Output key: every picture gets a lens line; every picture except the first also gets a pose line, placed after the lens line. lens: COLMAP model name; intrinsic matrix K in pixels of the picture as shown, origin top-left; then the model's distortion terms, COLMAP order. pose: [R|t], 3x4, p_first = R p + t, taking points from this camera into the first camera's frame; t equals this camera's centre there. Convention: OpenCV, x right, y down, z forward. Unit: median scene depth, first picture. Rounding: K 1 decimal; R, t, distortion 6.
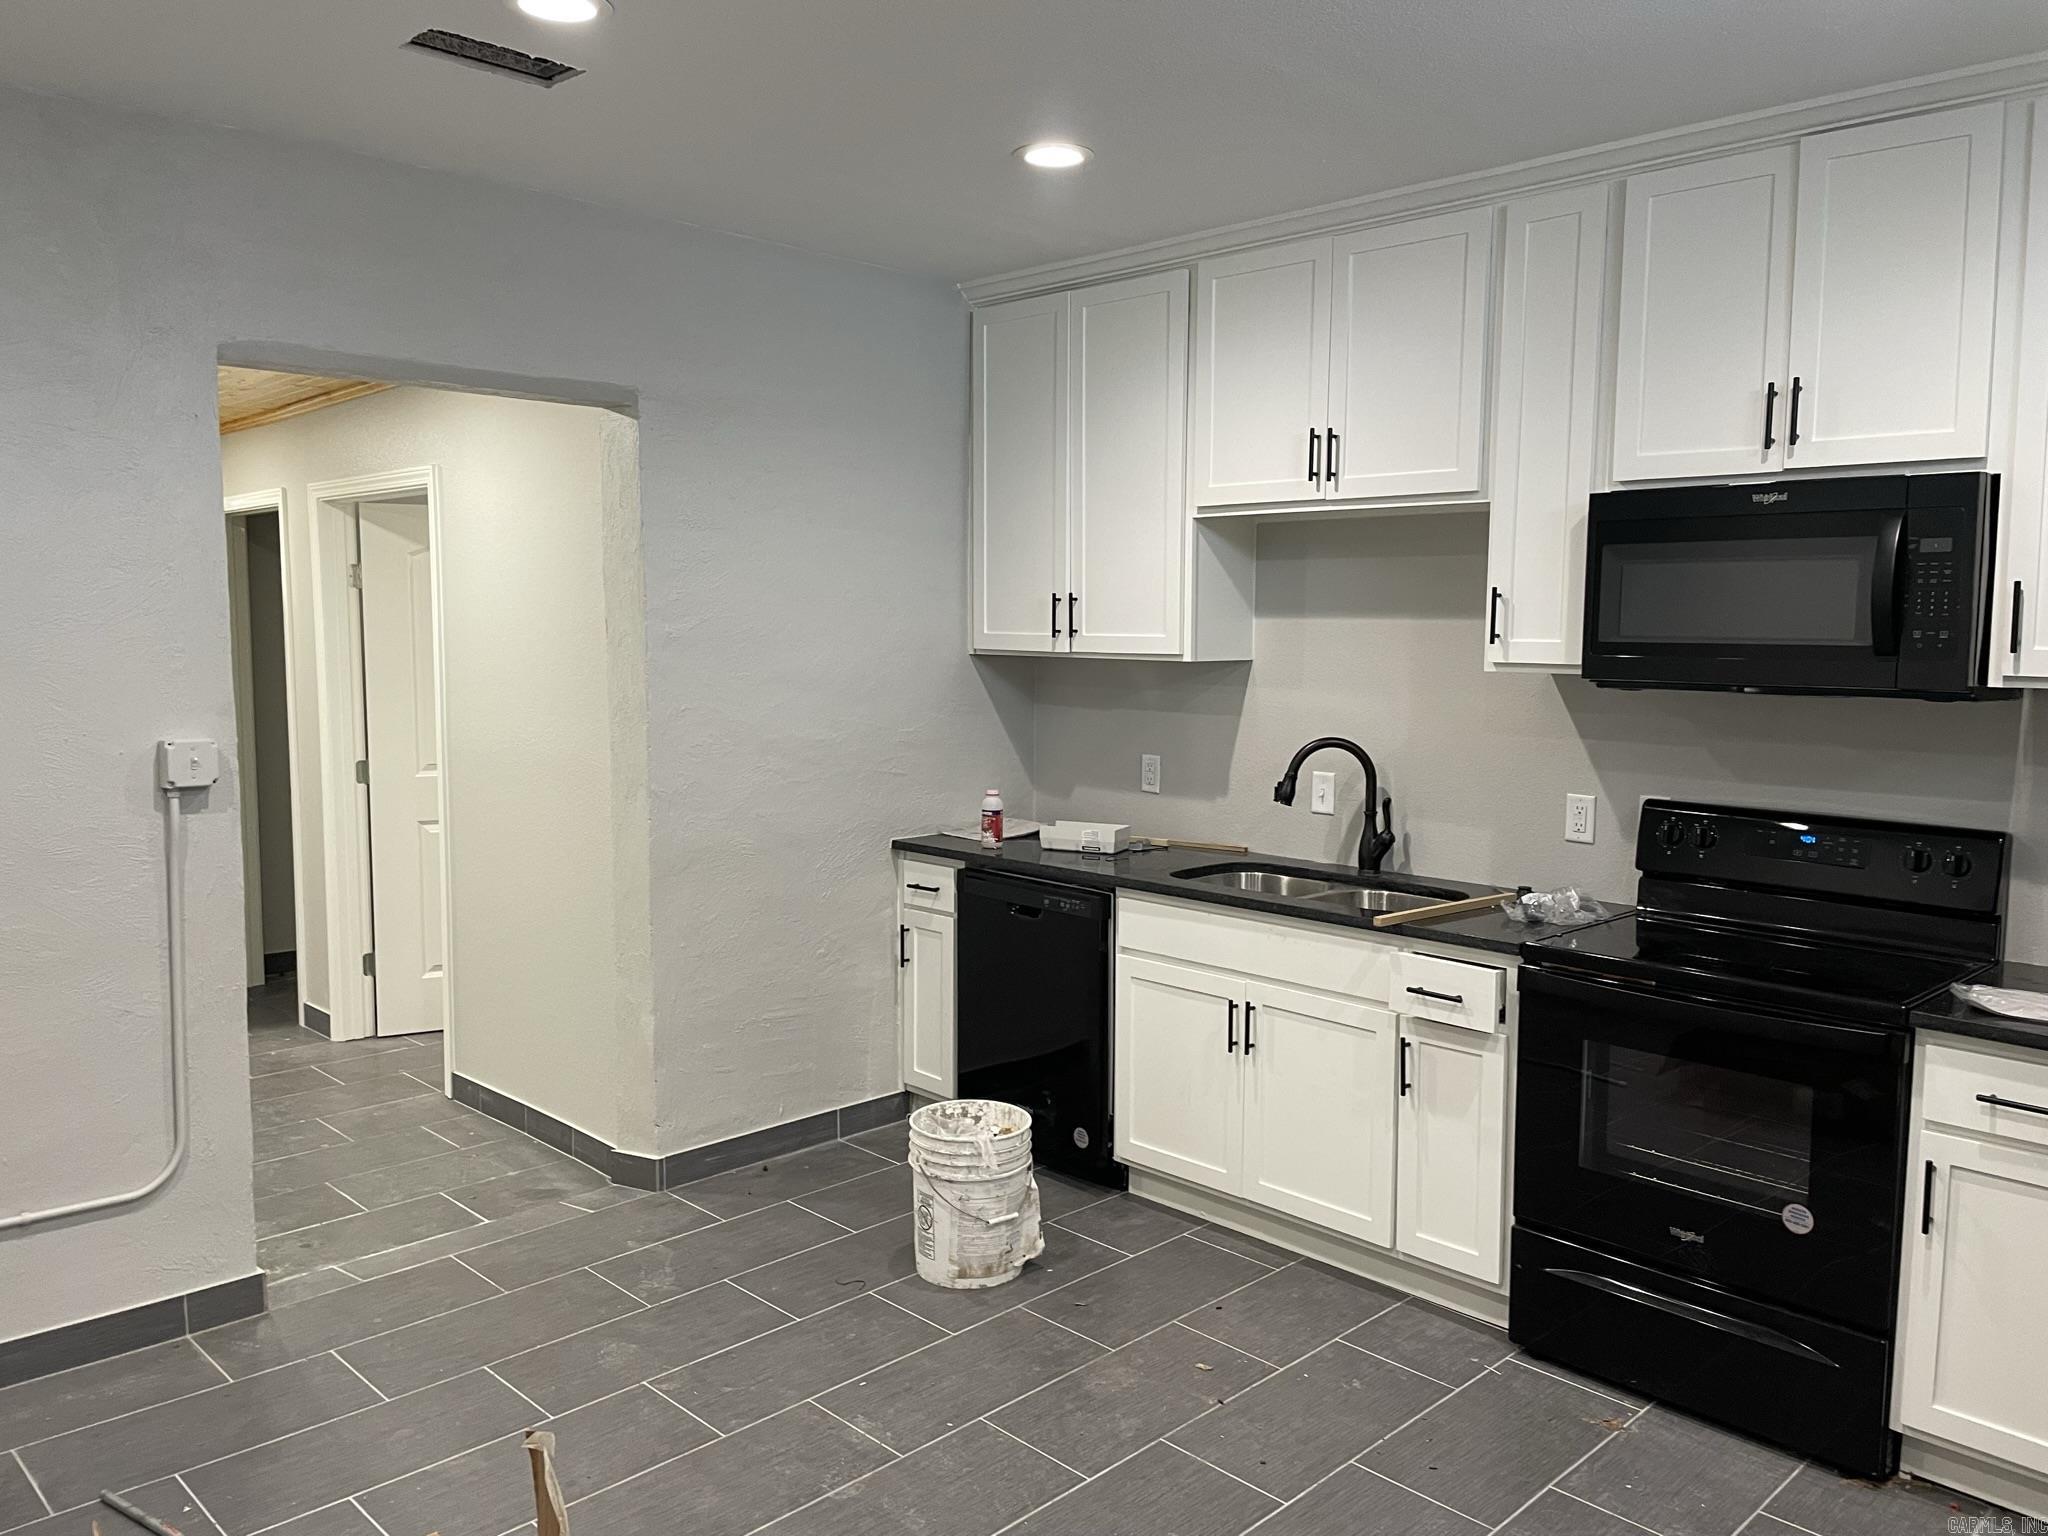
lens RADIAL K [[1563.1, 0, 1025.8], [0, 1563.1, 756.8], [0, 0, 1]] dist [0.100636, -0.097944]
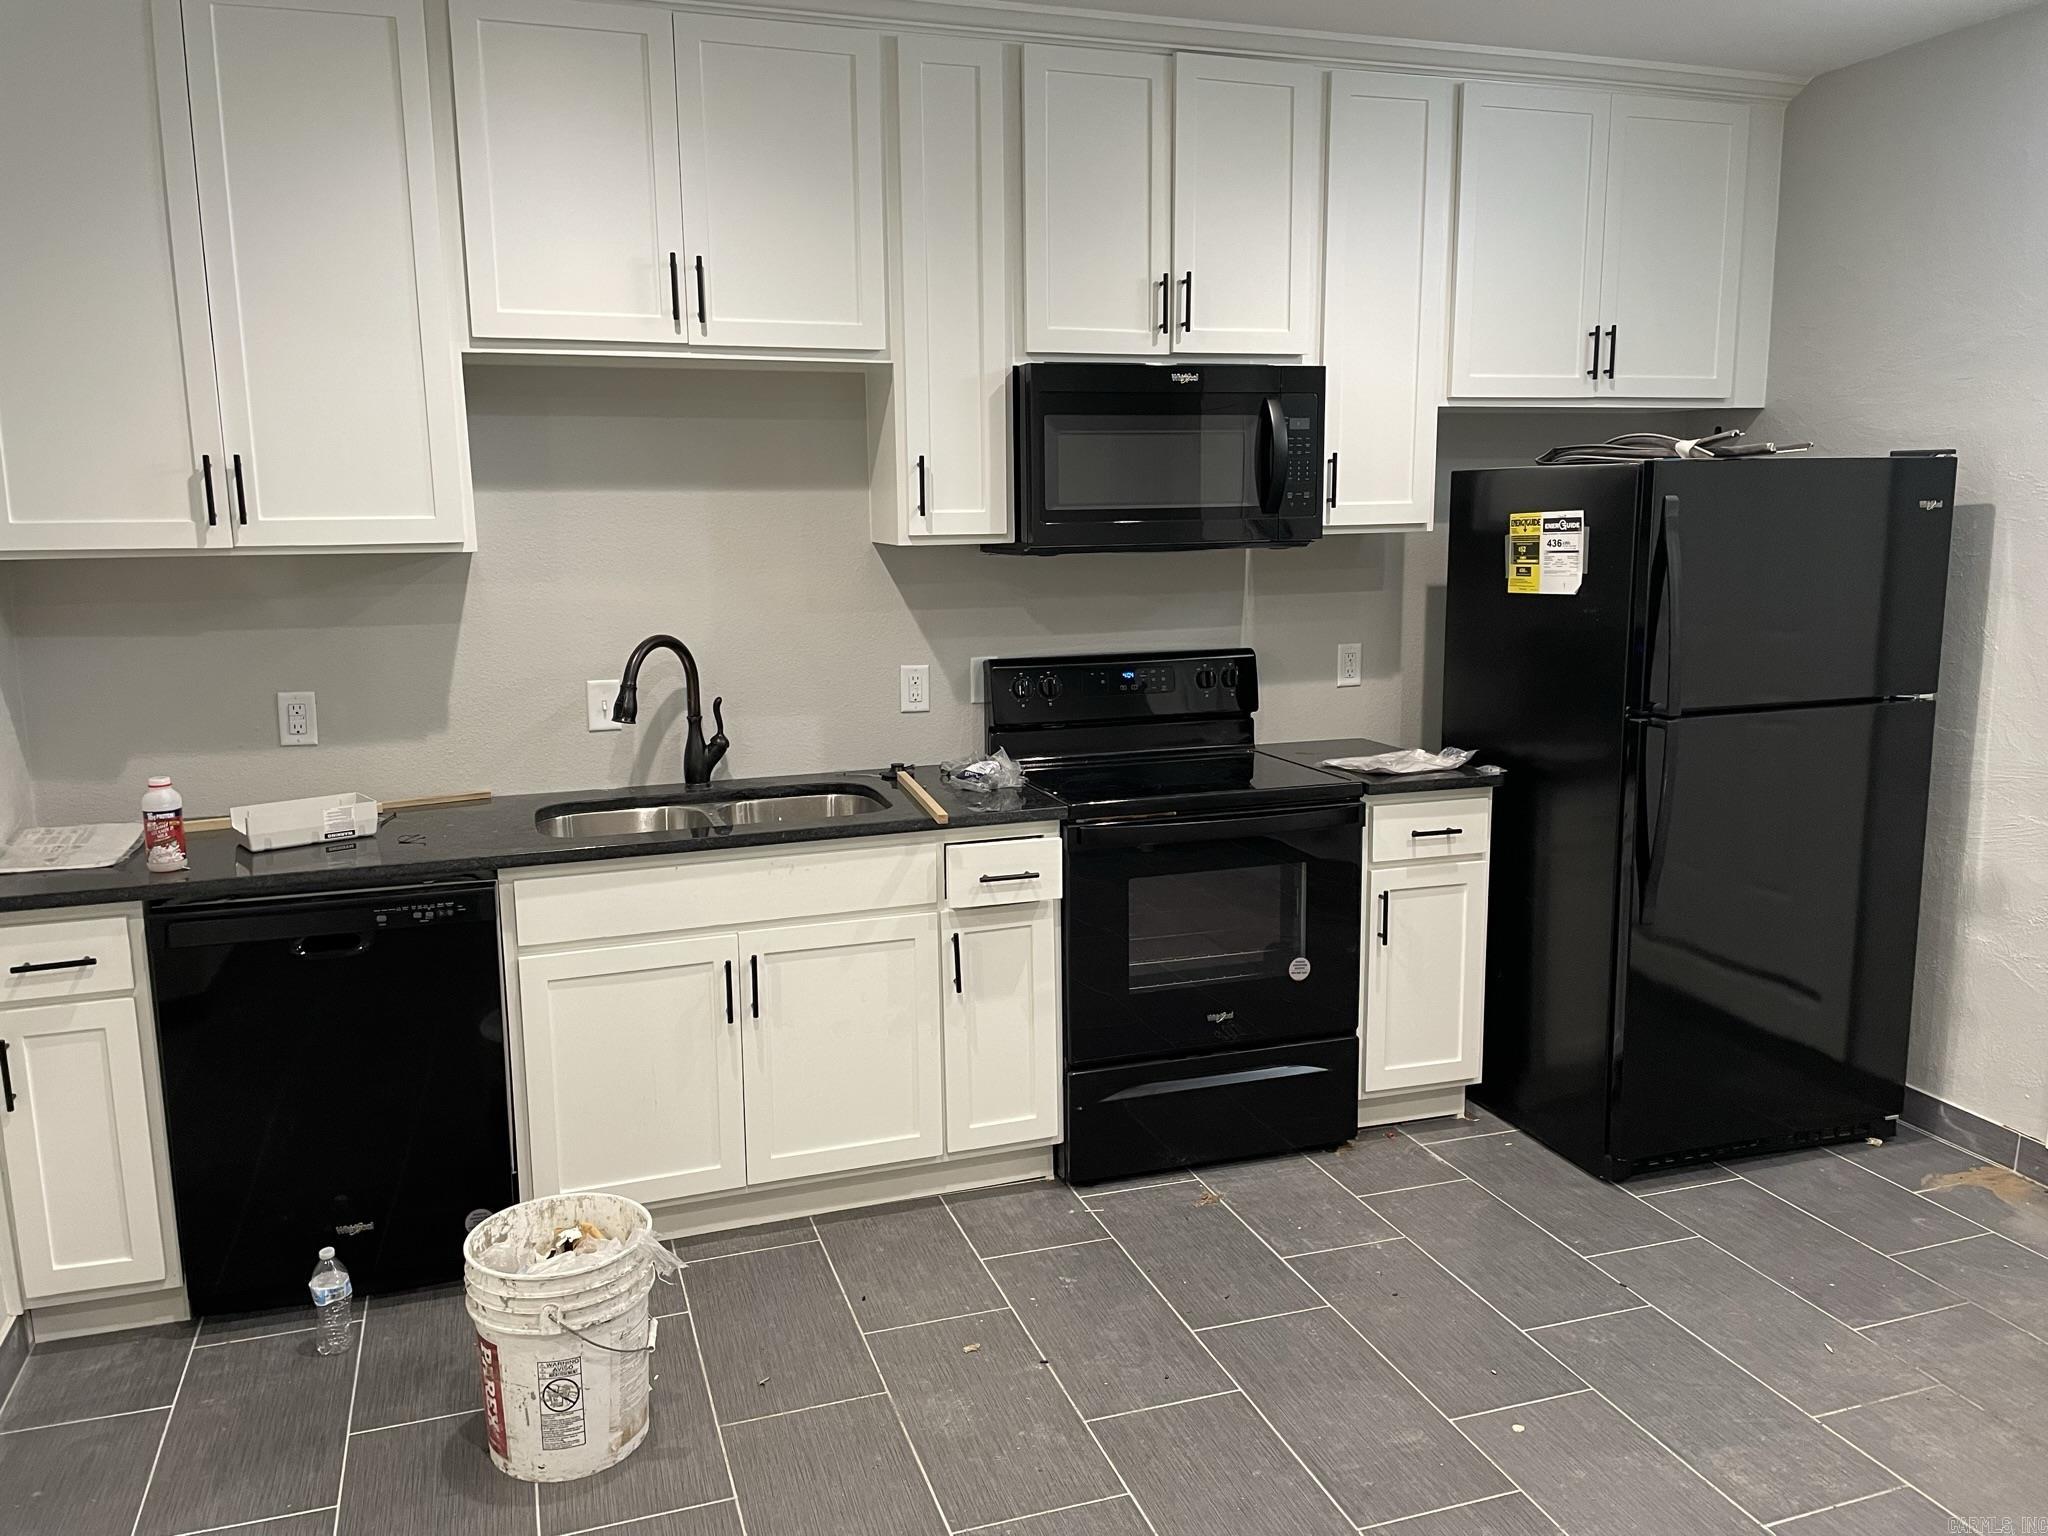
lens RADIAL K [[1563.1, 0, 1025.8], [0, 1563.1, 756.8], [0, 0, 1]] dist [0.100636, -0.097944]
pose [[0.433061, -0.165675, 0.886008, -0.537432], [0.095374, 0.985867, 0.137732, -0.051413], [-0.896305, 0.024856, 0.442741, 0.516112]]
